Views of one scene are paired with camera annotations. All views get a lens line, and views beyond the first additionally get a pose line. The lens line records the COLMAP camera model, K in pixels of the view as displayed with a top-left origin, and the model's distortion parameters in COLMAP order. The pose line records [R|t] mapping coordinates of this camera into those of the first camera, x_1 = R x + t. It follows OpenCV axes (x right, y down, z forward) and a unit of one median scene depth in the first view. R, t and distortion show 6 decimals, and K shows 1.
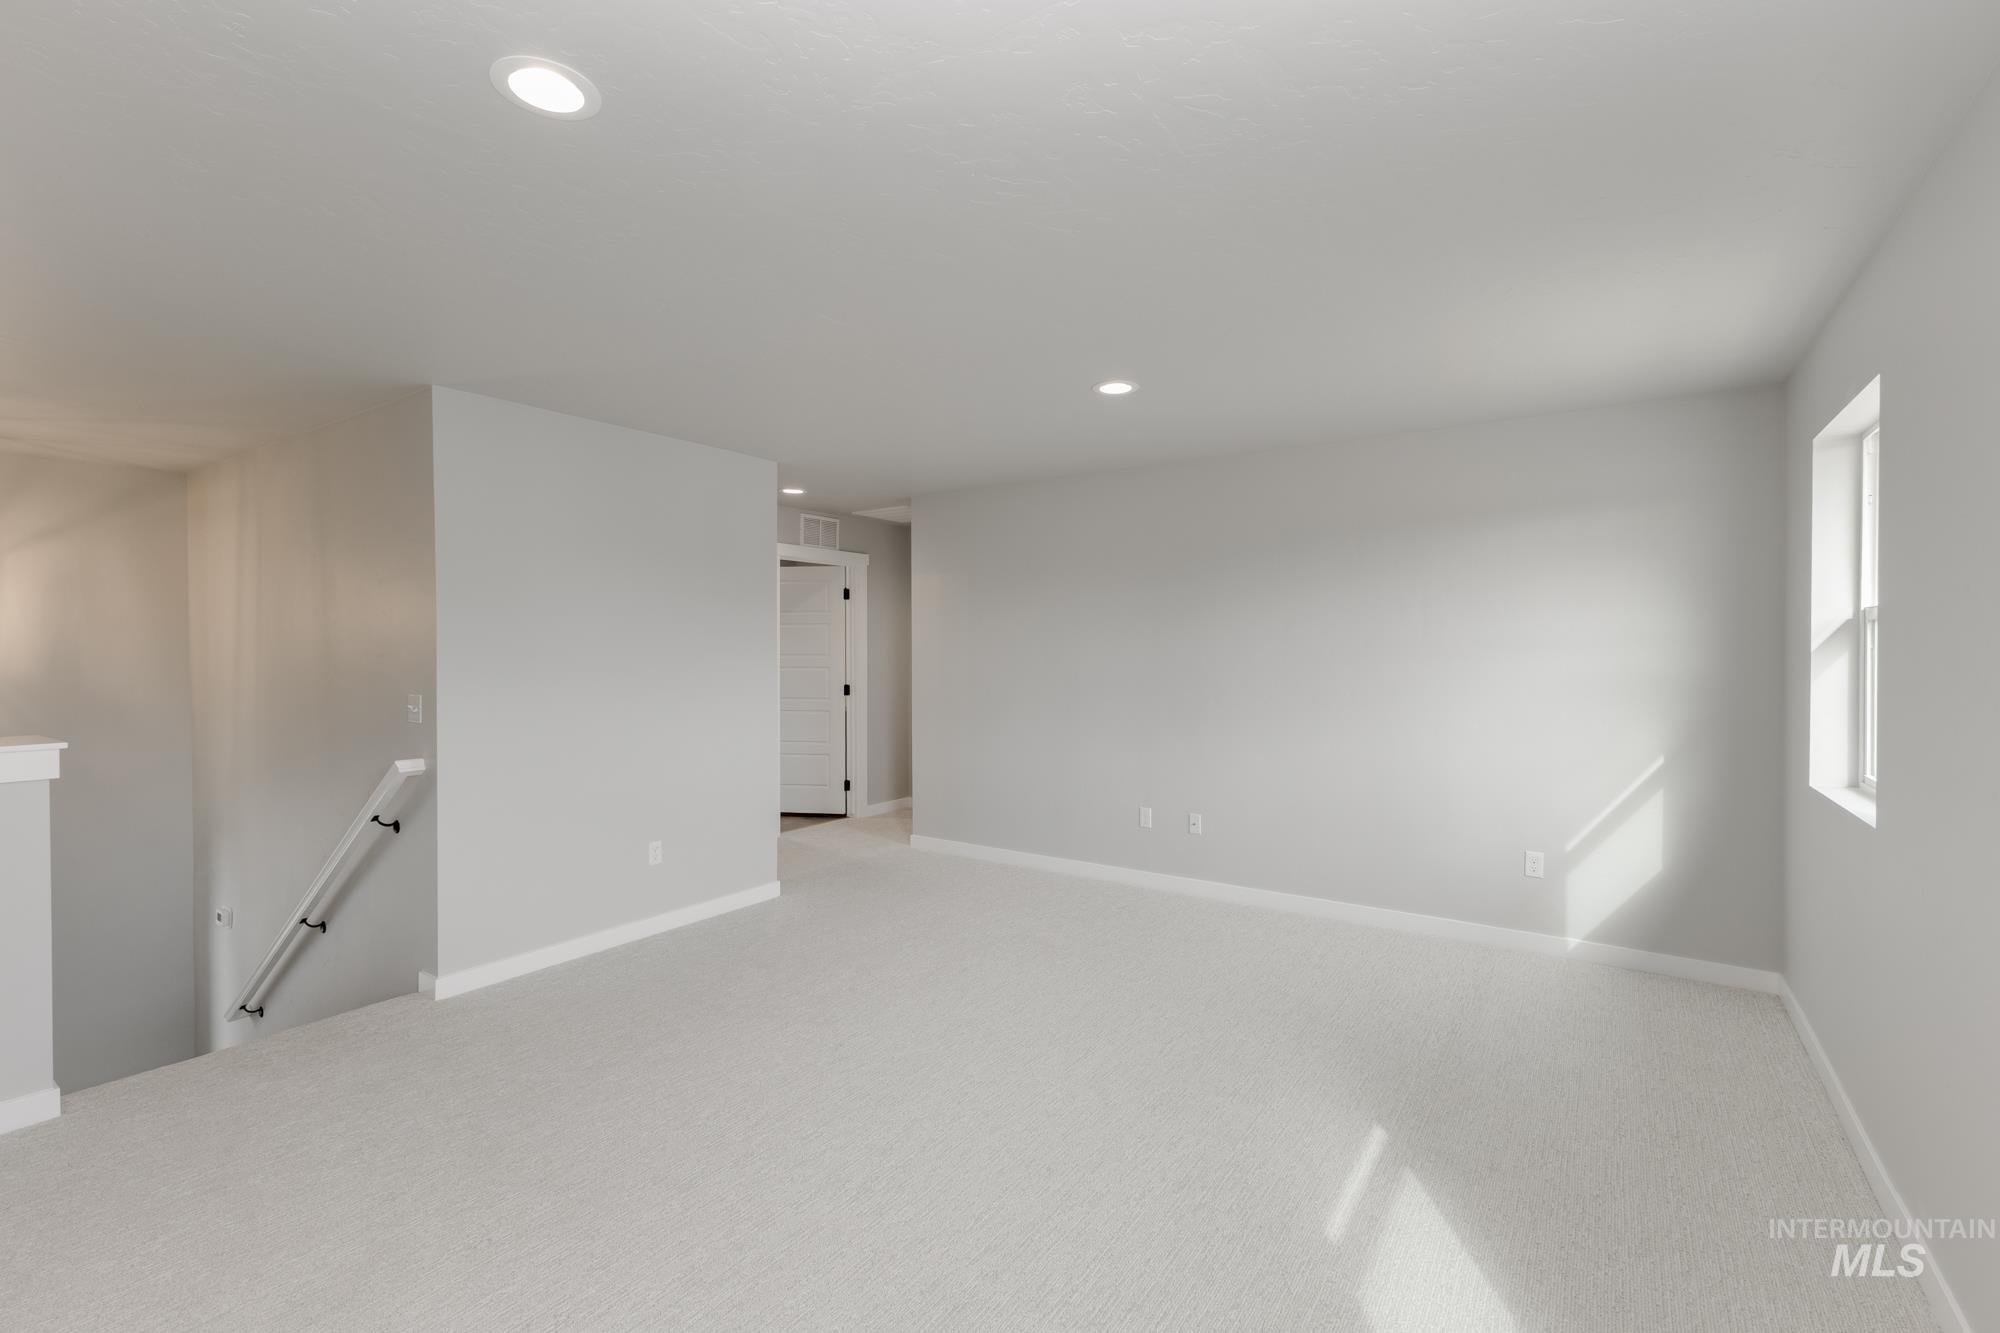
lens RADIAL K [[818.4, 0, 1000.0], [0, 818.4, 666.5], [0, 0, 1]] dist [-0.001402, -0.000225]
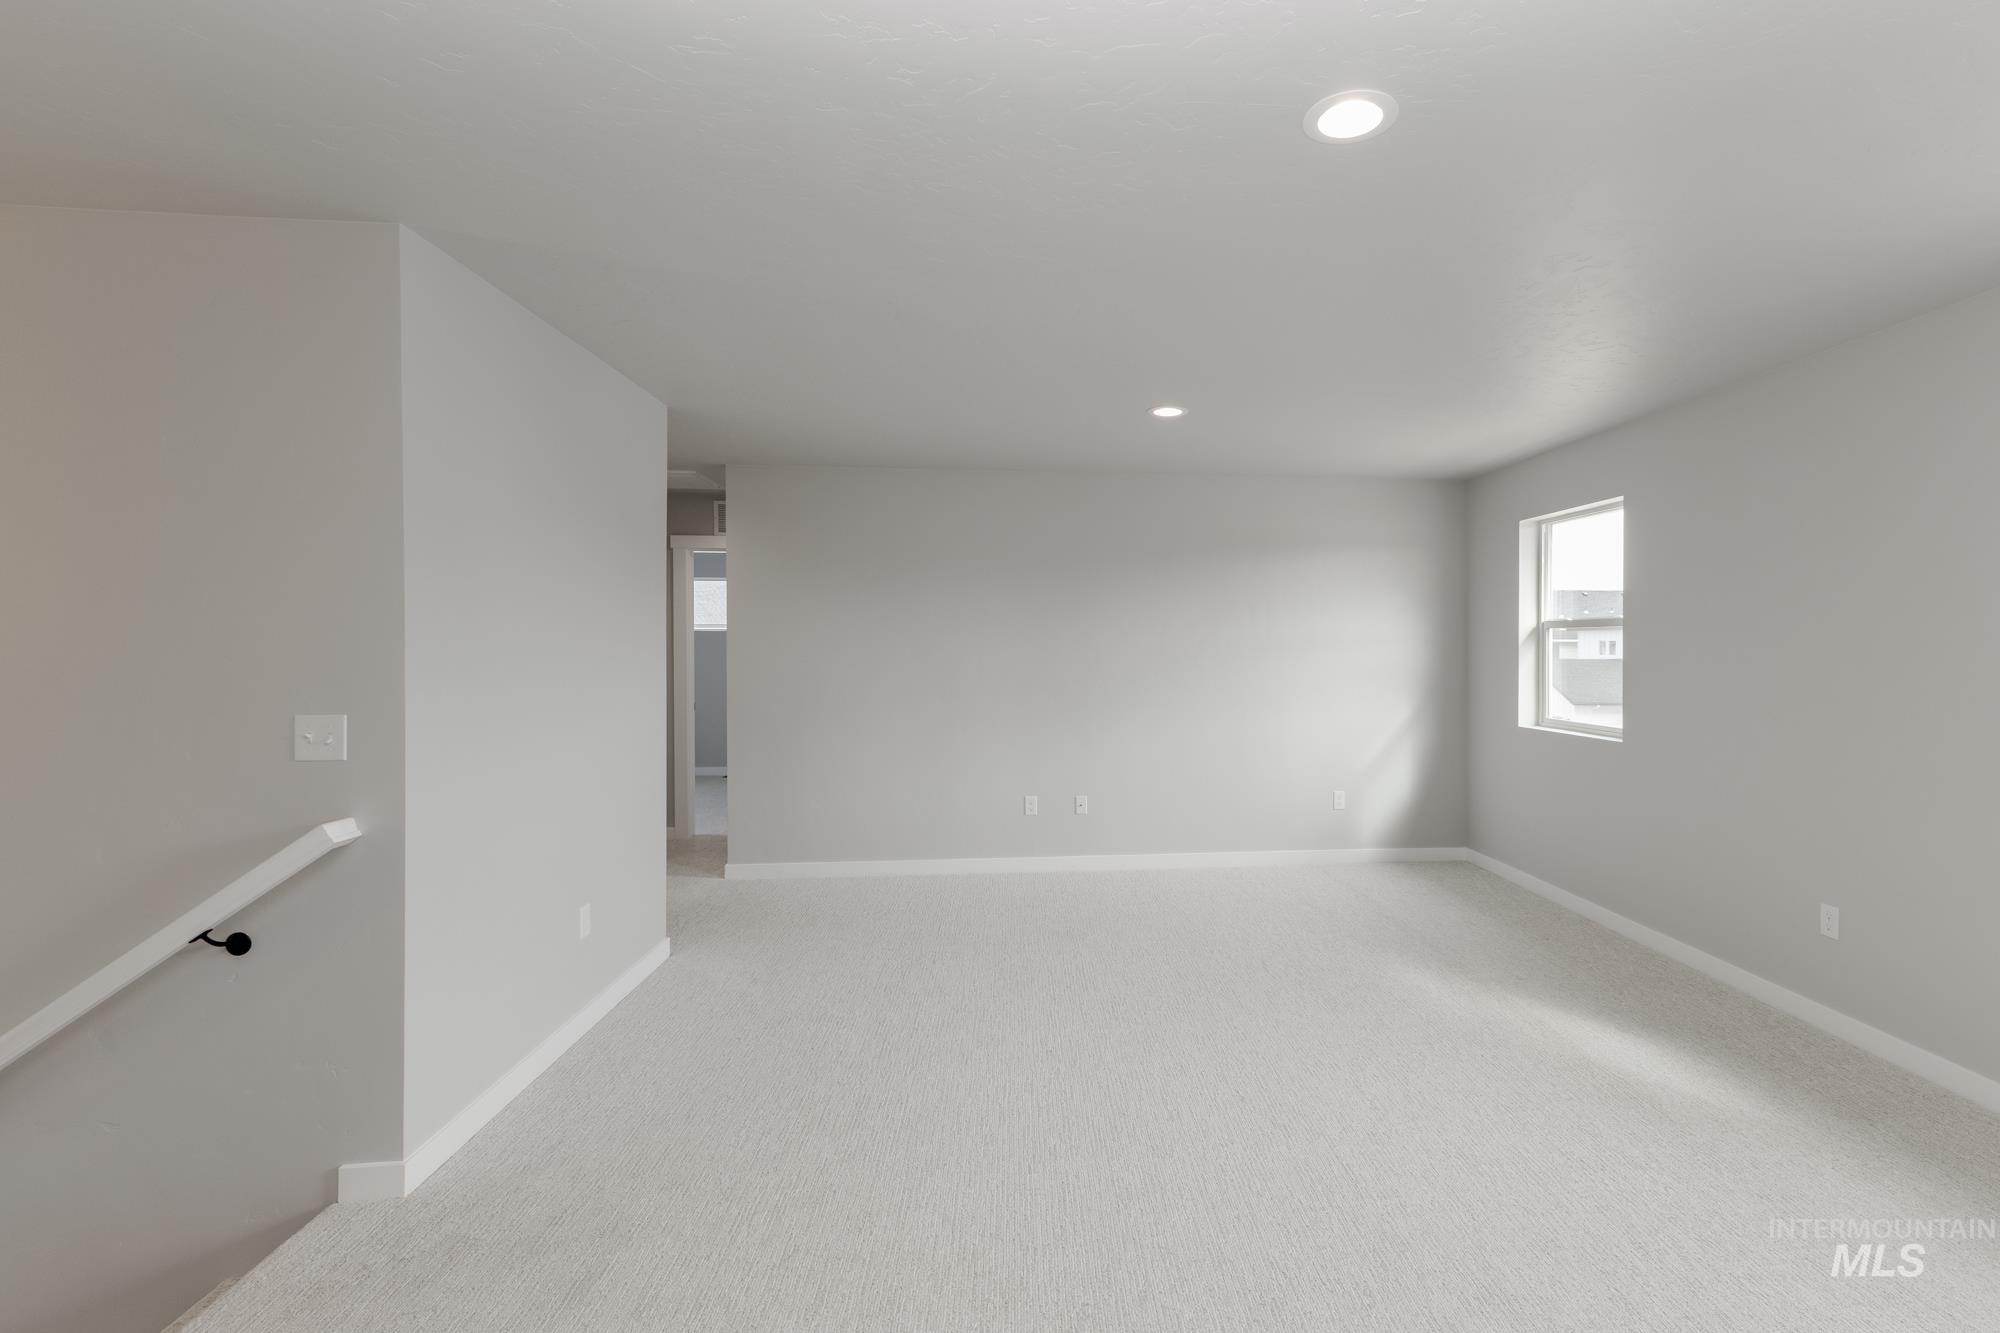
lens RADIAL K [[911.4, 0, 1000.0], [0, 911.4, 653.4], [0, 0, 1]] dist [-0.001789, -0.000499]
pose [[0.775297, -0.003160, 0.631589, -0.766781], [0.009944, 0.999925, -0.007204, -0.000838], [-0.631519, 0.011866, 0.775270, 0.163435]]
